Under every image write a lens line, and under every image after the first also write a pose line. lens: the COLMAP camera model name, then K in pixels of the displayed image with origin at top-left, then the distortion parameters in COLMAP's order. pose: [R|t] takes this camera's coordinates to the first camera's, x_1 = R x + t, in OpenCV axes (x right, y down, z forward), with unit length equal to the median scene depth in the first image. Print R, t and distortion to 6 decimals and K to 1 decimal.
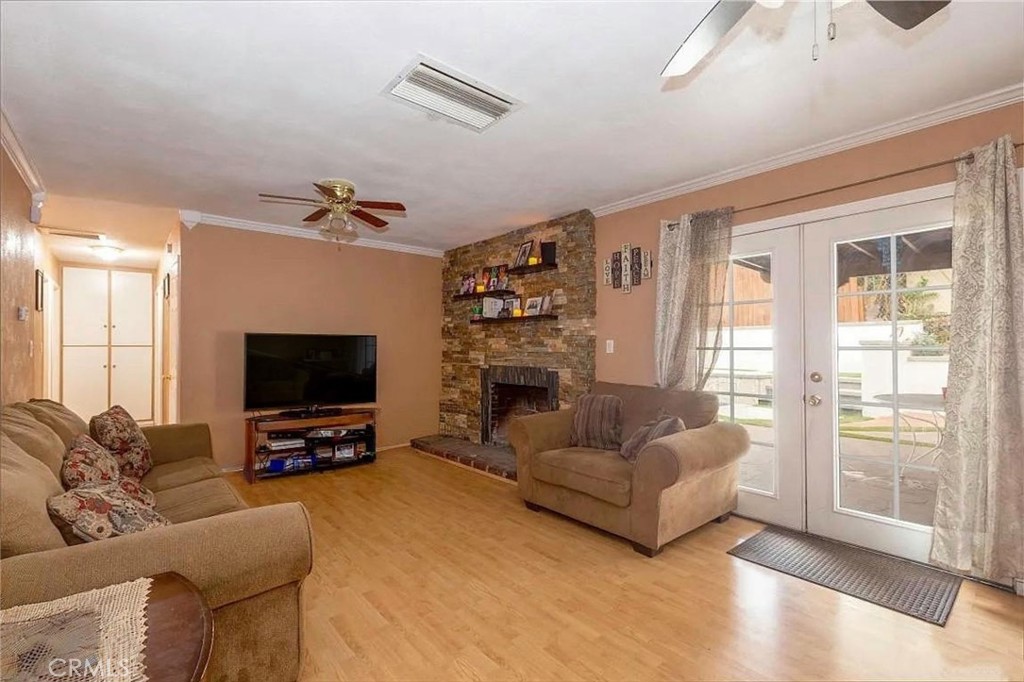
lens RADIAL K [[451.3, 0, 509.1], [0, 451.3, 346.4], [0, 0, 1]] dist [-0.001207, 0.000193]
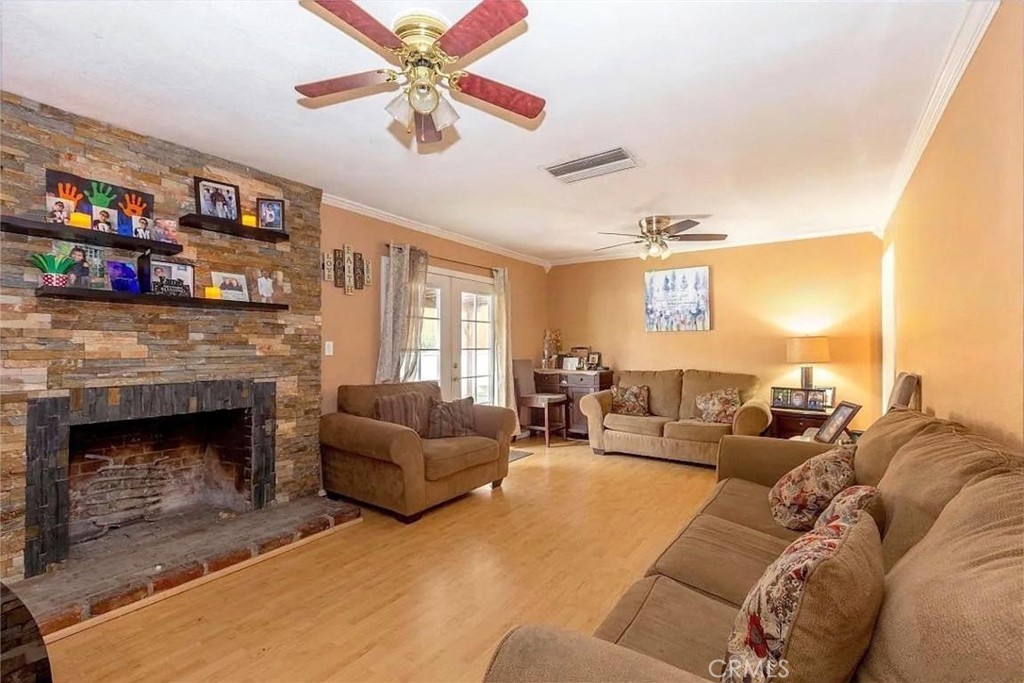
lens RADIAL K [[451.3, 0, 509.1], [0, 451.3, 346.9], [0, 0, 1]] dist [-0.001207, 0.000193]
pose [[-0.252020, 0.001933, 0.967720, -0.715351], [-0.001550, 0.999996, -0.002401, -0.000732], [-0.967721, -0.002105, -0.252016, 0.819714]]
